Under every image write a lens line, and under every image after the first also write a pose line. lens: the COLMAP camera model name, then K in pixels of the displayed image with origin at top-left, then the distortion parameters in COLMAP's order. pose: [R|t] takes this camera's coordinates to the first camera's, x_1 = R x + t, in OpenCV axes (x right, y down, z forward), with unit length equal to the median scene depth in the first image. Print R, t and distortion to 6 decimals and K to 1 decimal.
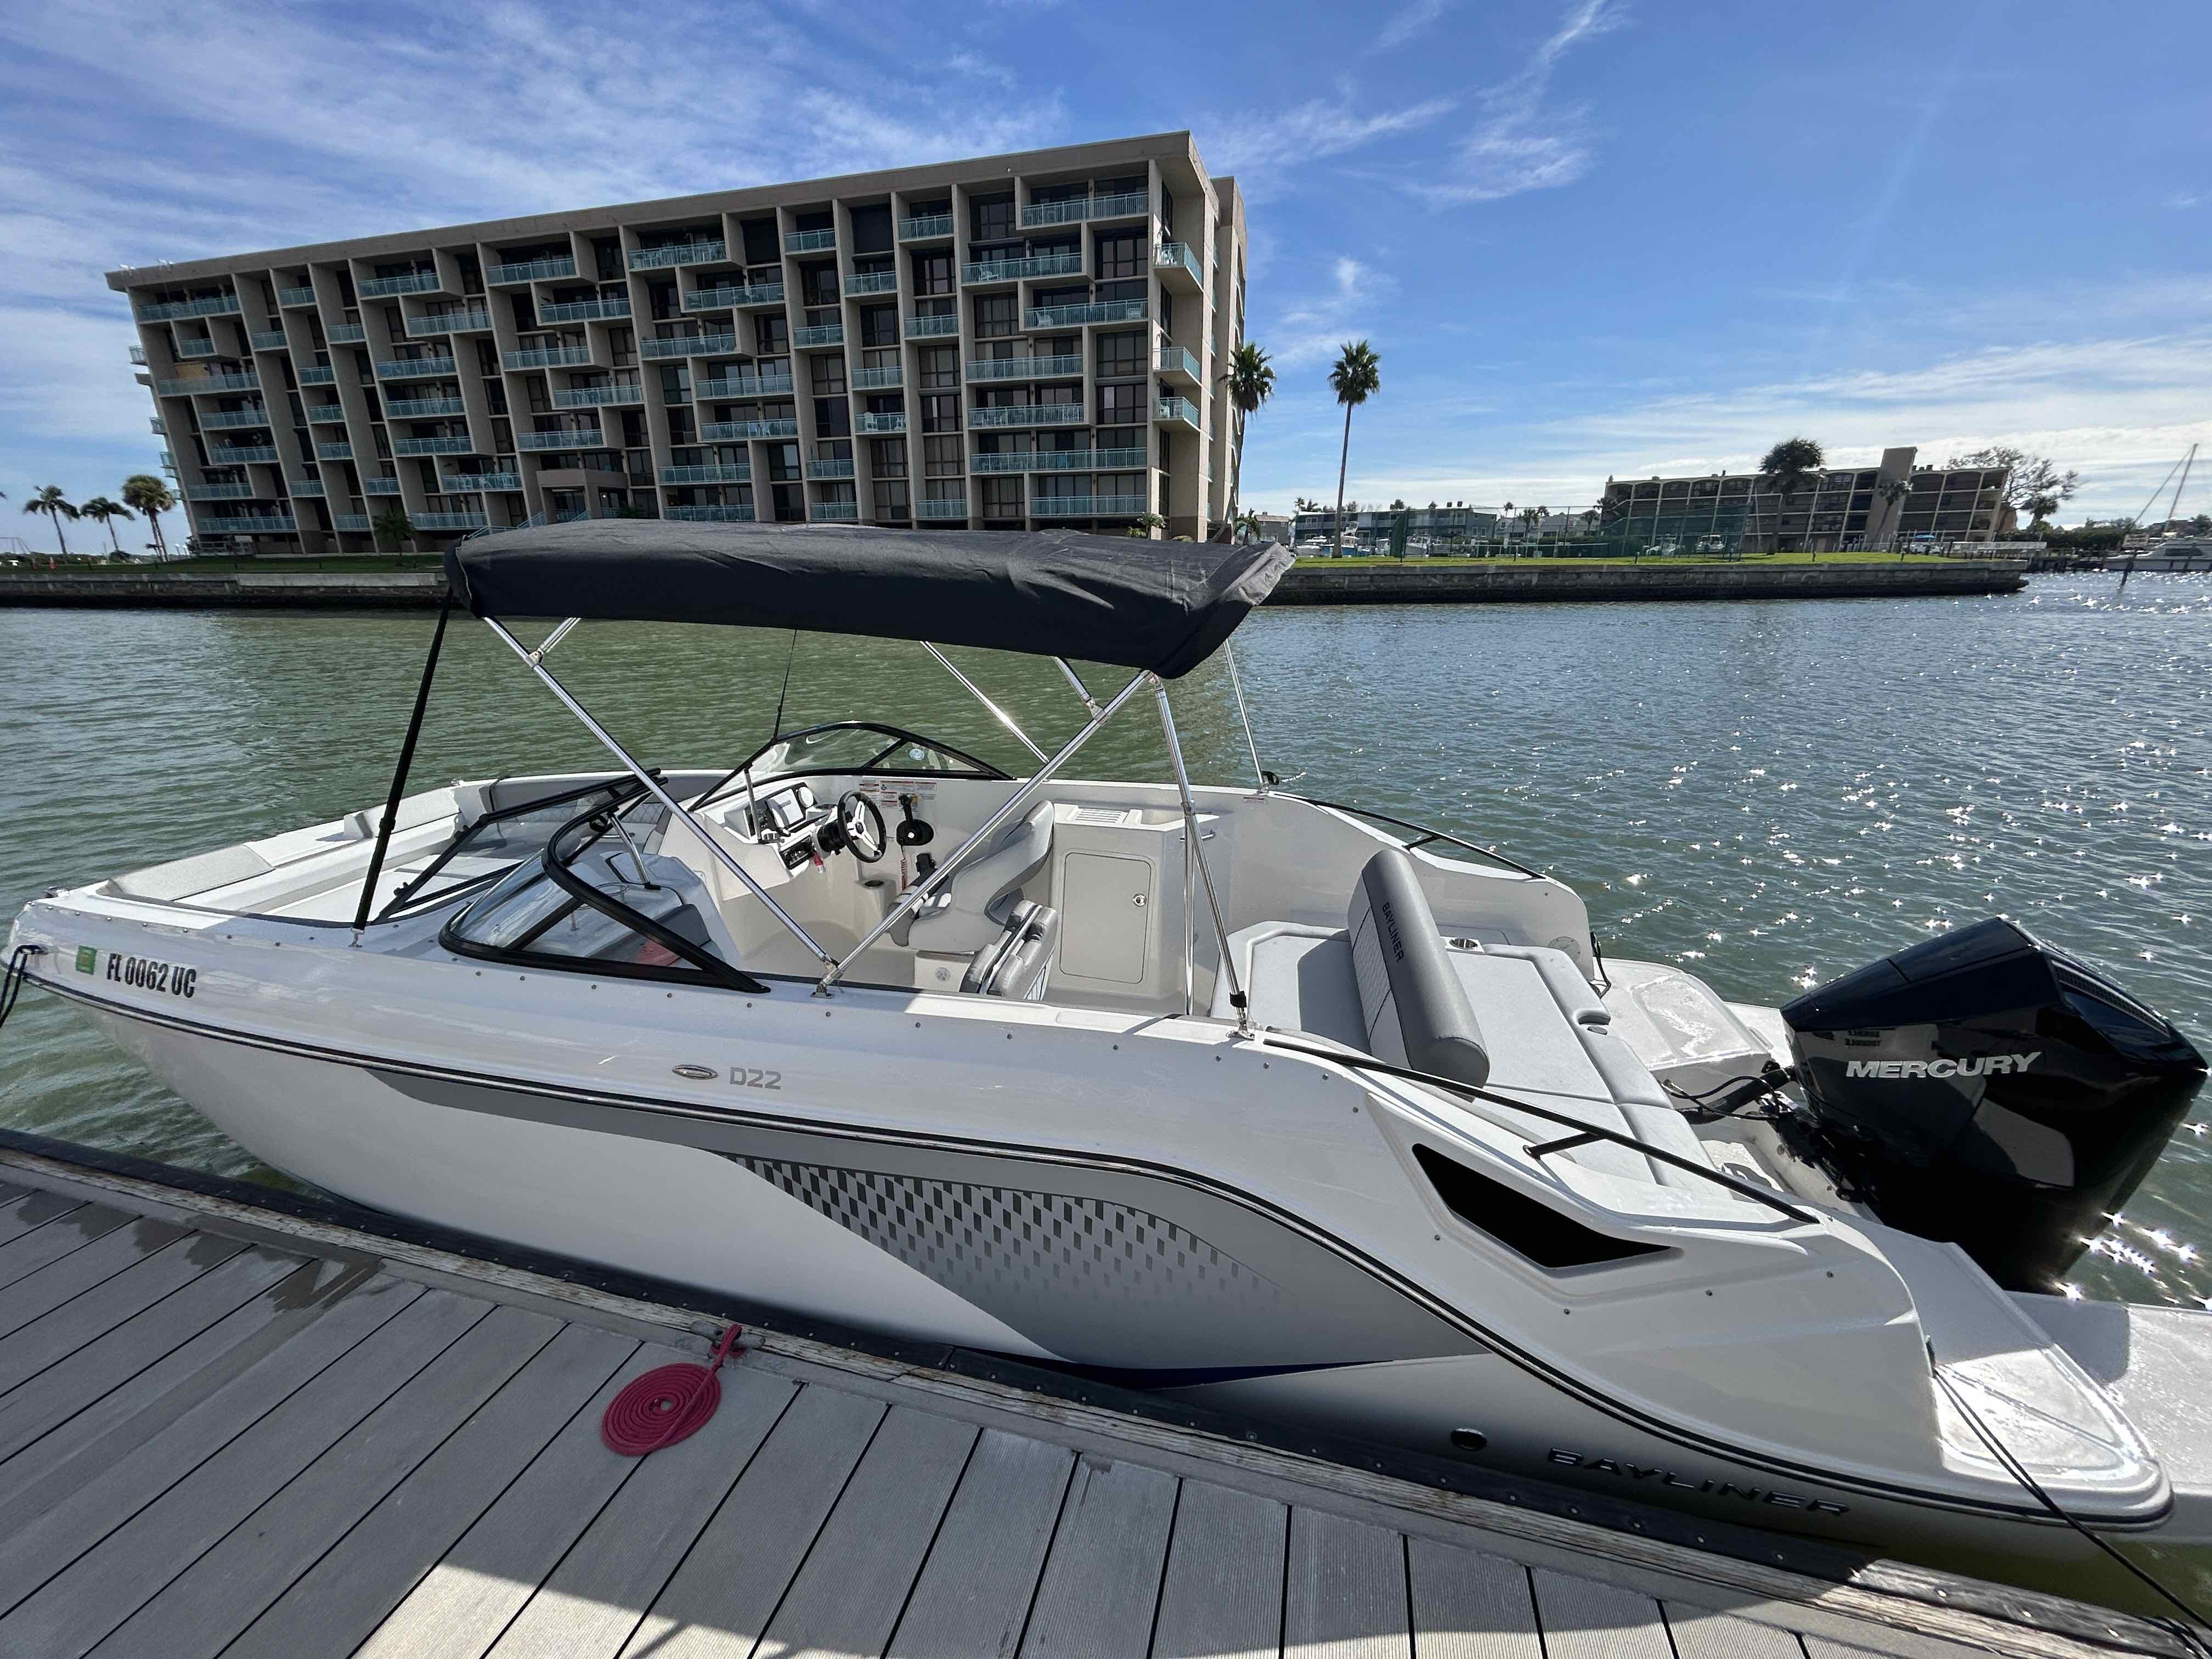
lens RADIAL K [[895.3, 0, 1108.8], [0, 895.3, 828.4], [0, 0, 1]] dist [-0.001708, -0.000227]
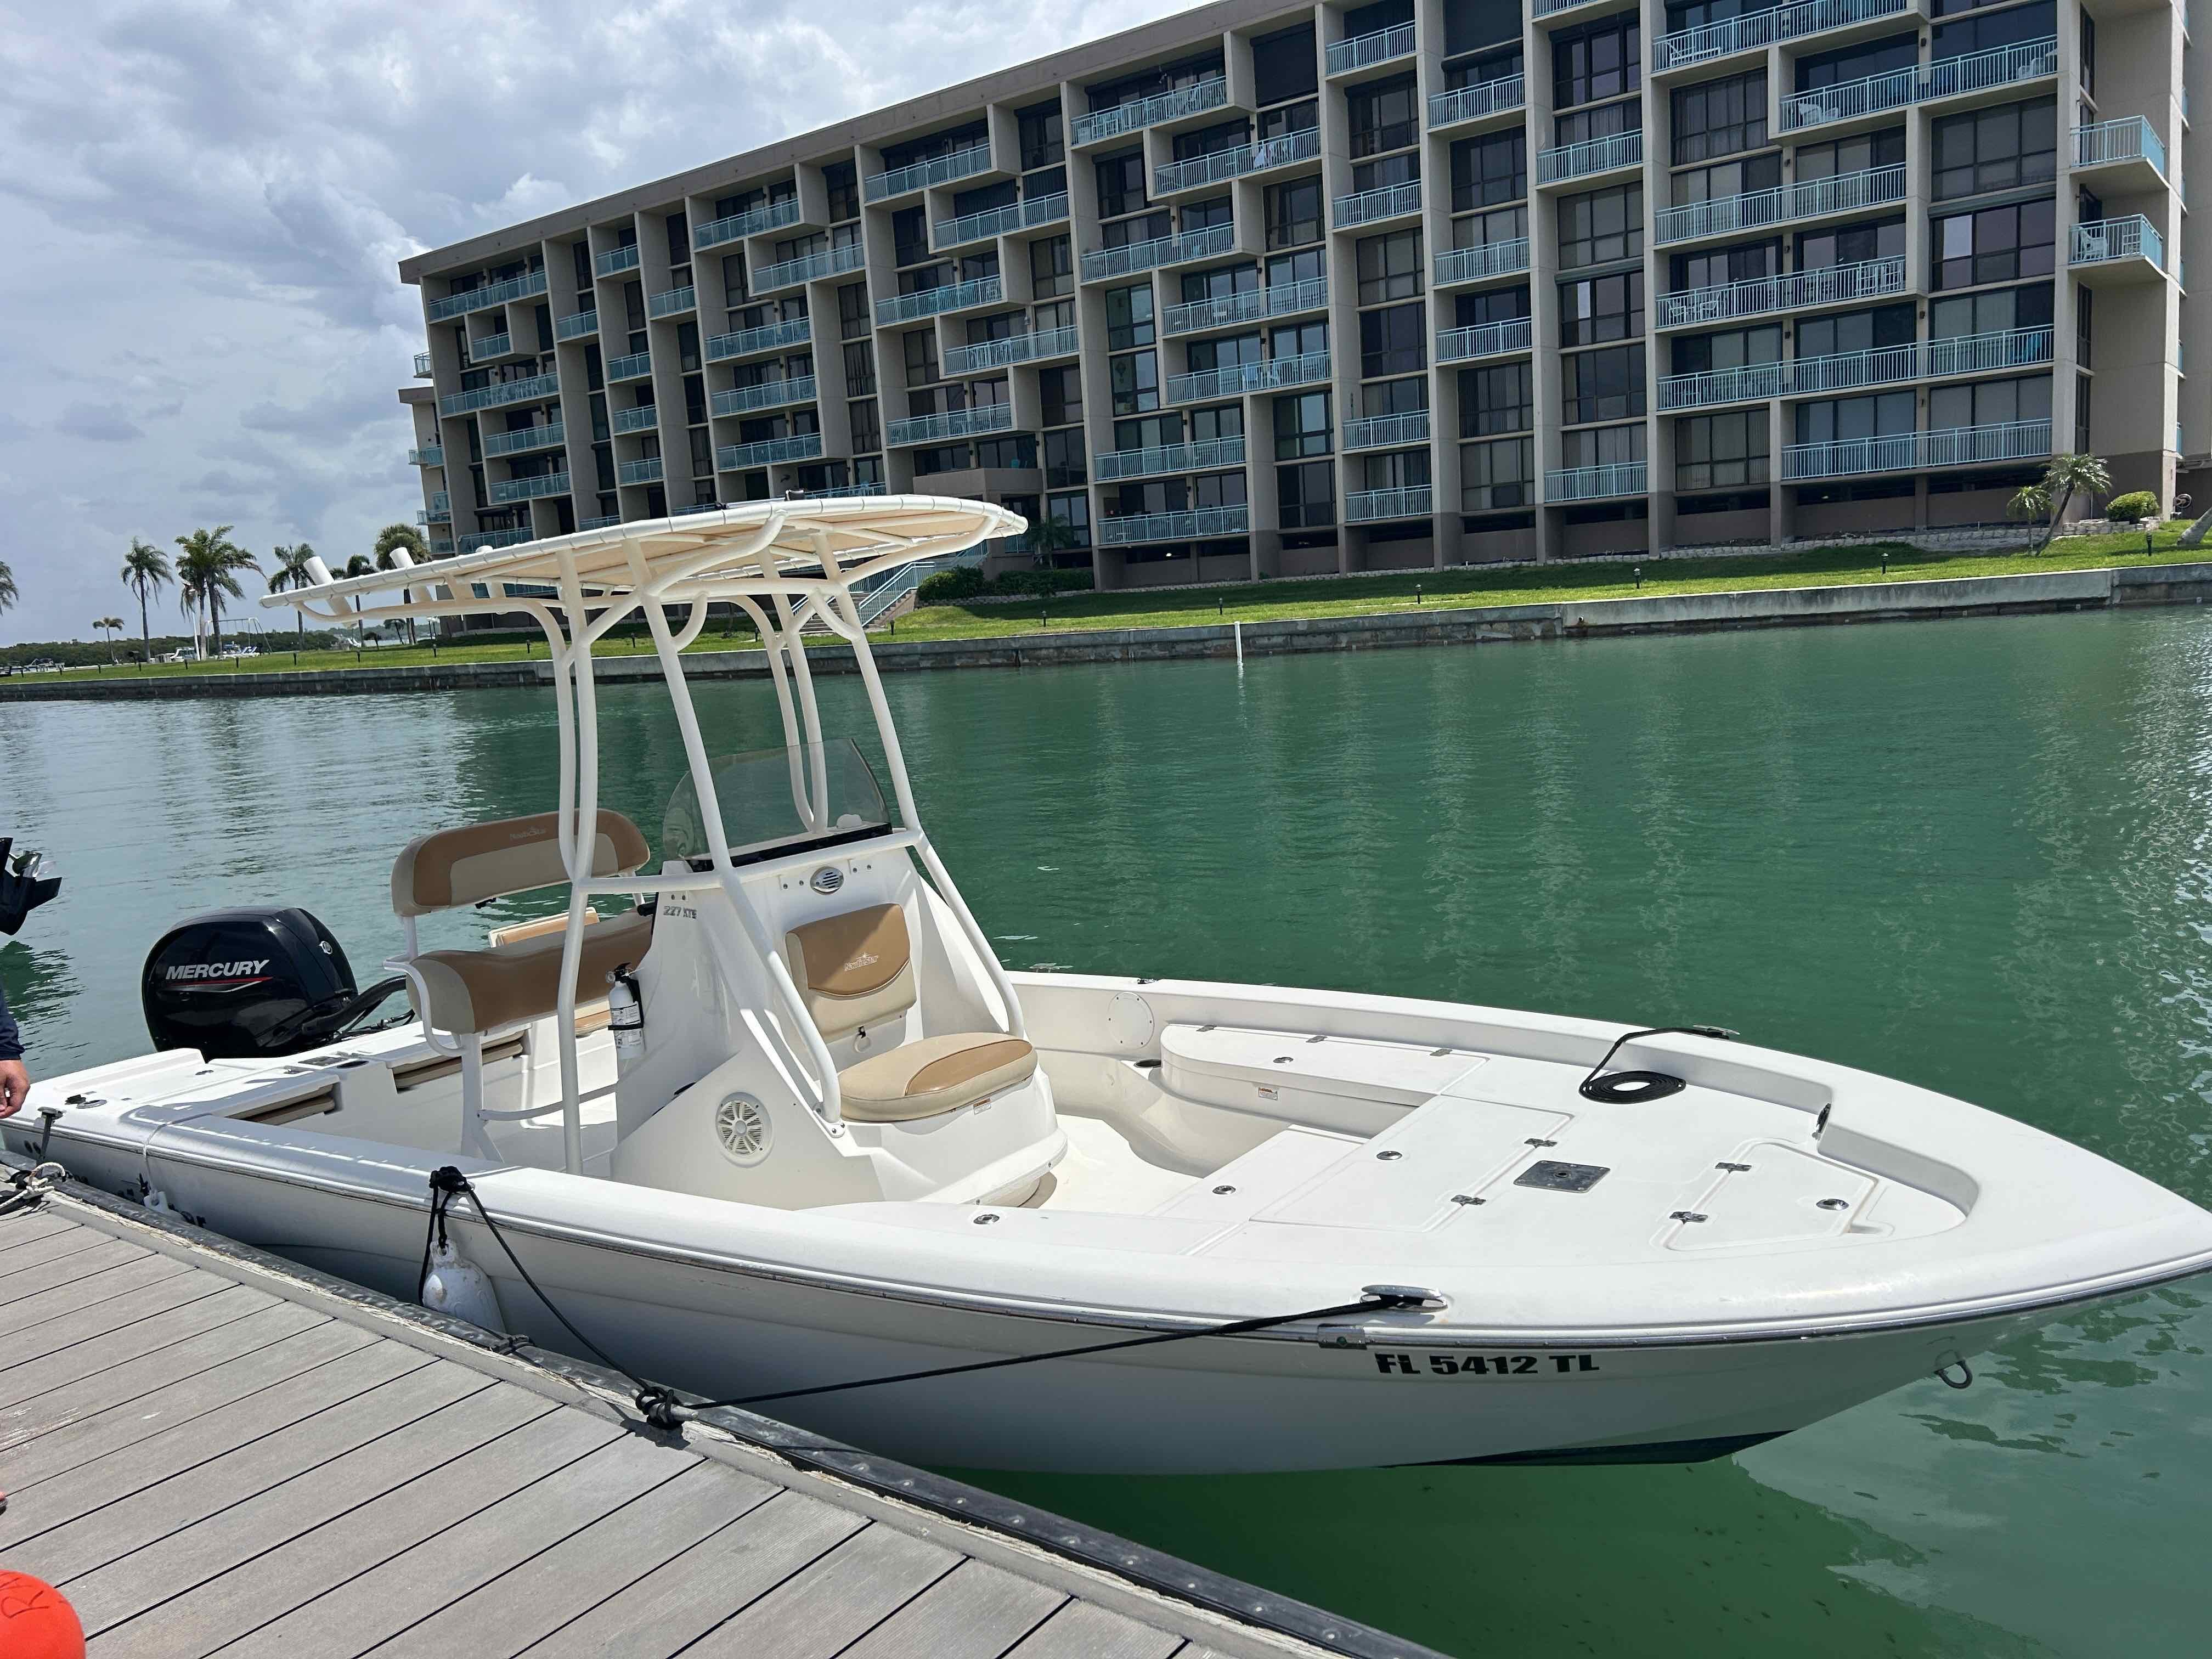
lens RADIAL K [[1666.7, 0, 1104.2], [0, 1666.7, 843.3], [0, 0, 1]] dist [0.028510, -0.032026]
pose [[0.925416, 0.000987, -0.378951, -0.077671], [-0.050506, 0.991396, -0.120757, -0.011578], [0.375571, 0.130890, 0.917504, 0.013557]]
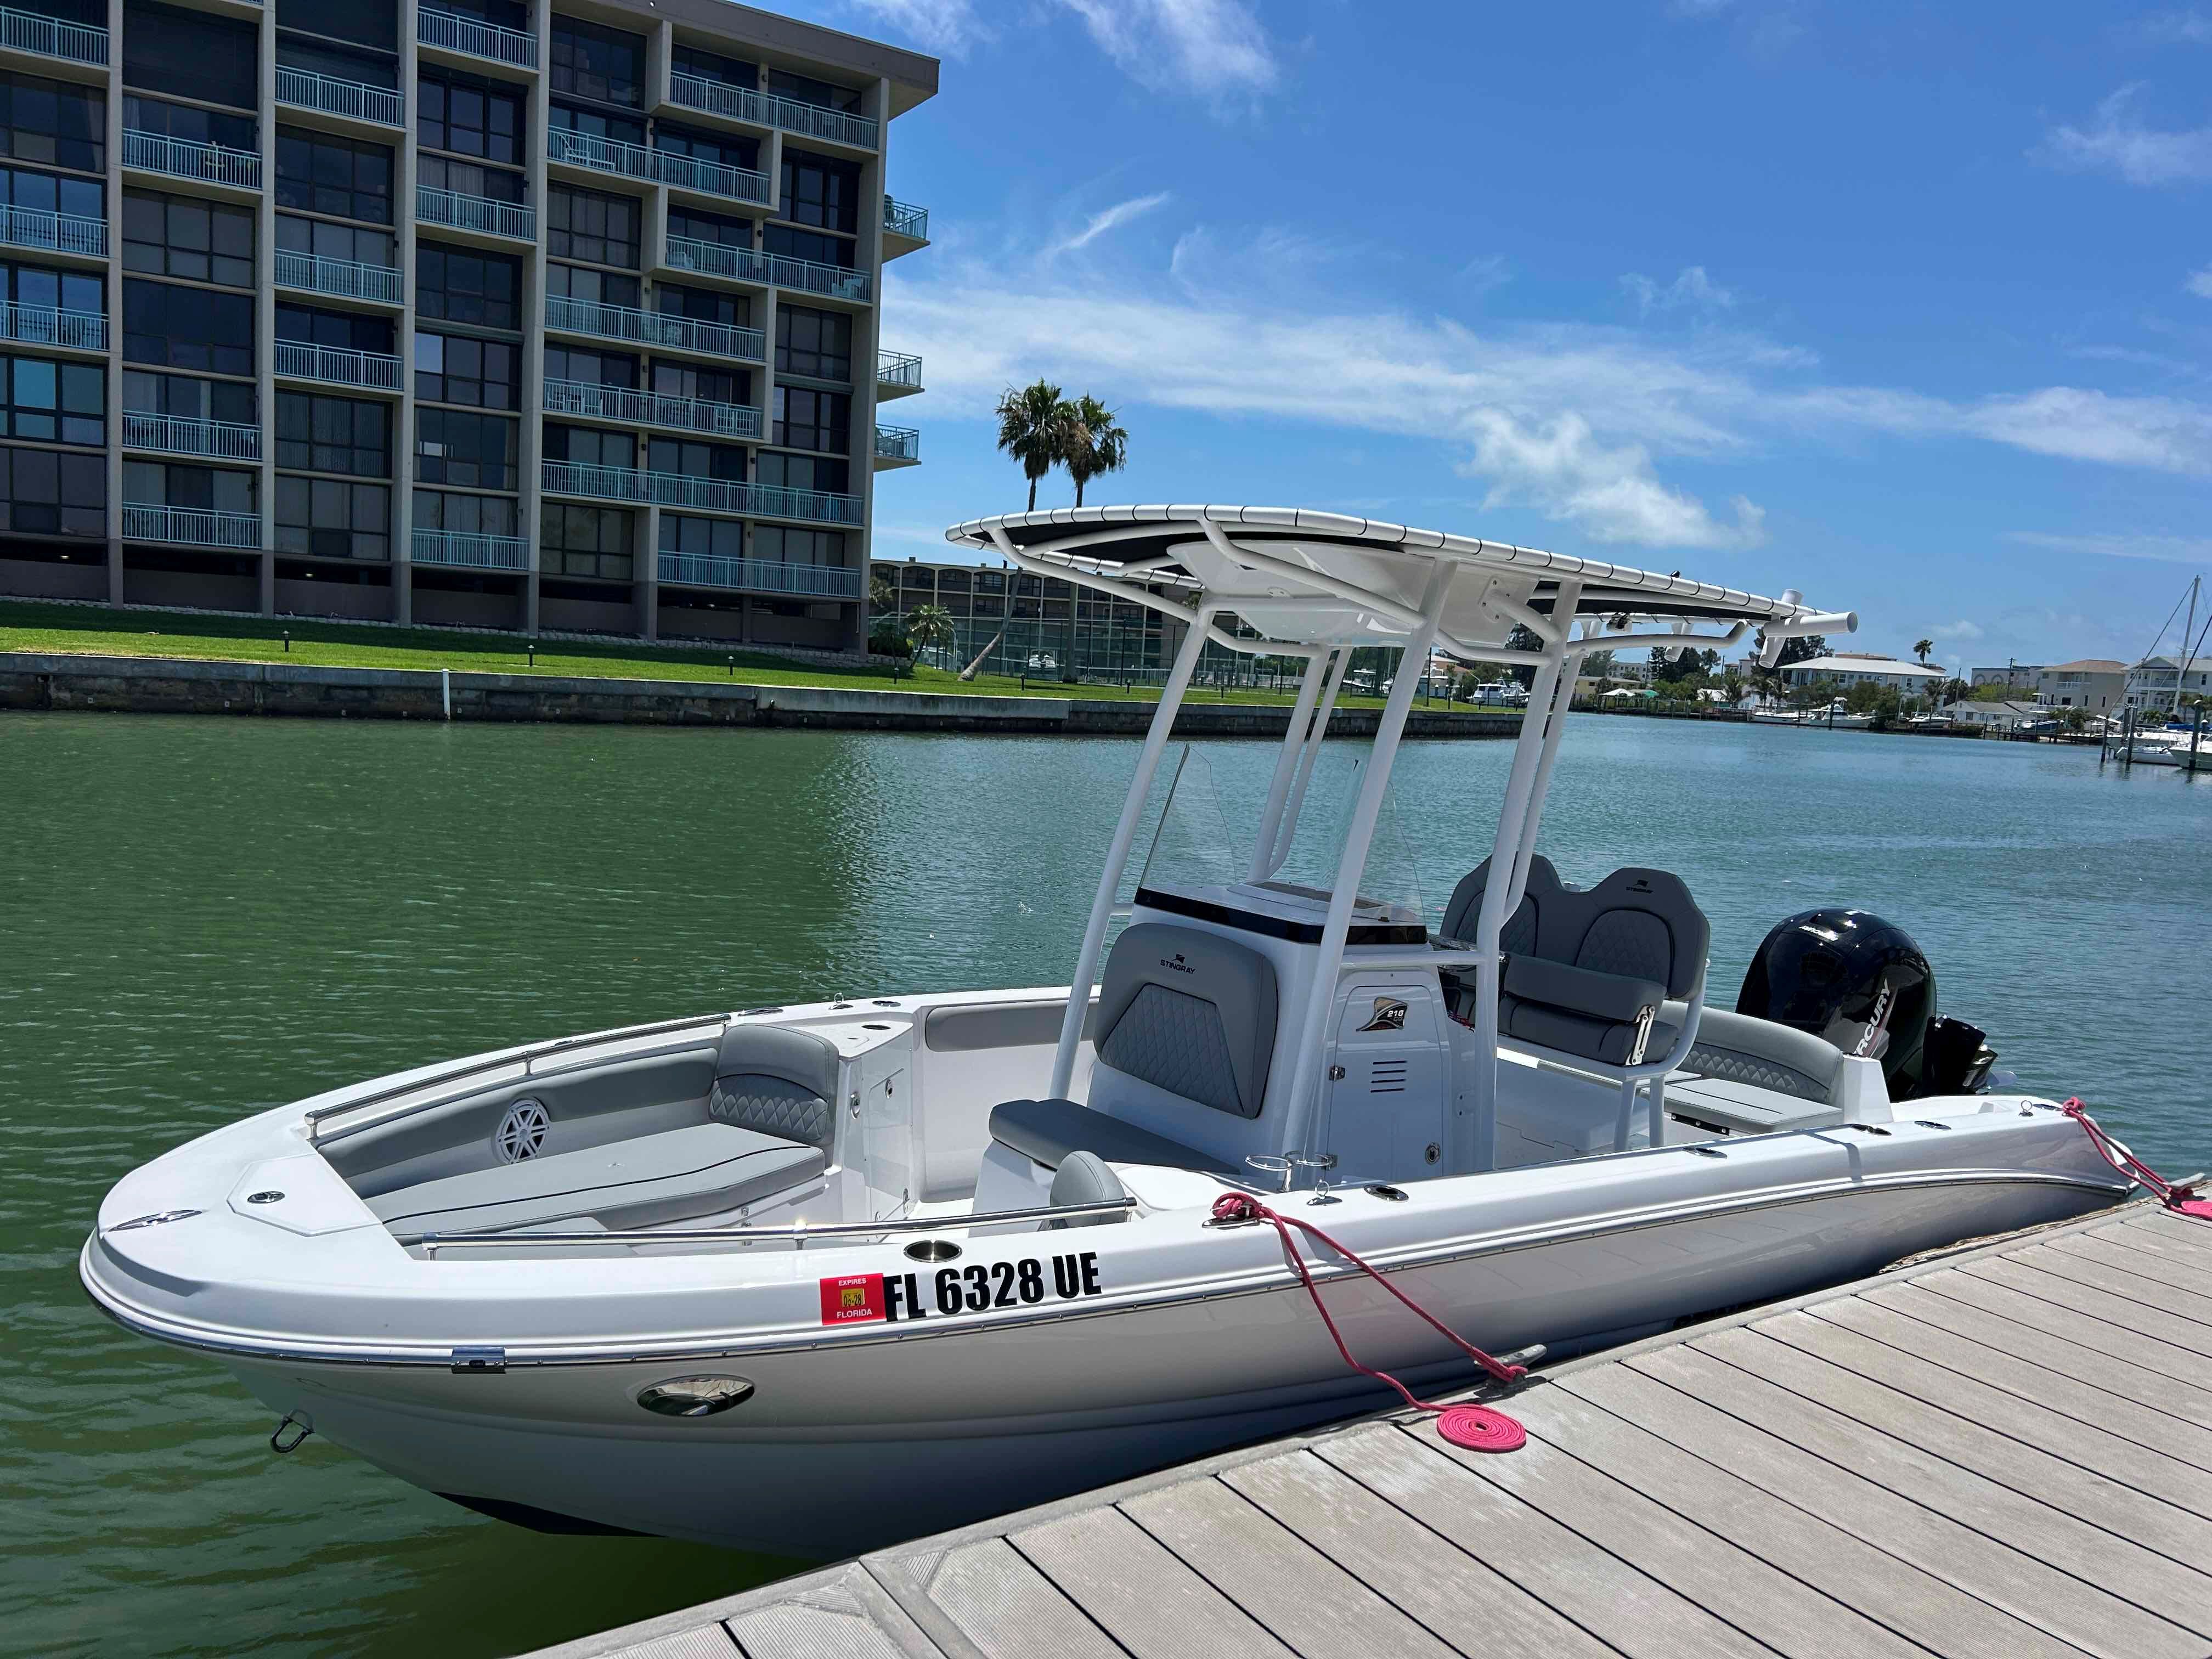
lens RADIAL K [[1666.7, 0, 1072.3], [0, 1666.7, 855.7], [0, 0, 1]] dist [0.028510, -0.032026]
pose [[0.687210, -0.029389, 0.725864, -0.616855], [0.146949, 0.984149, -0.099277, -0.042201], [-0.711441, 0.174889, 0.680636, 0.142023]]
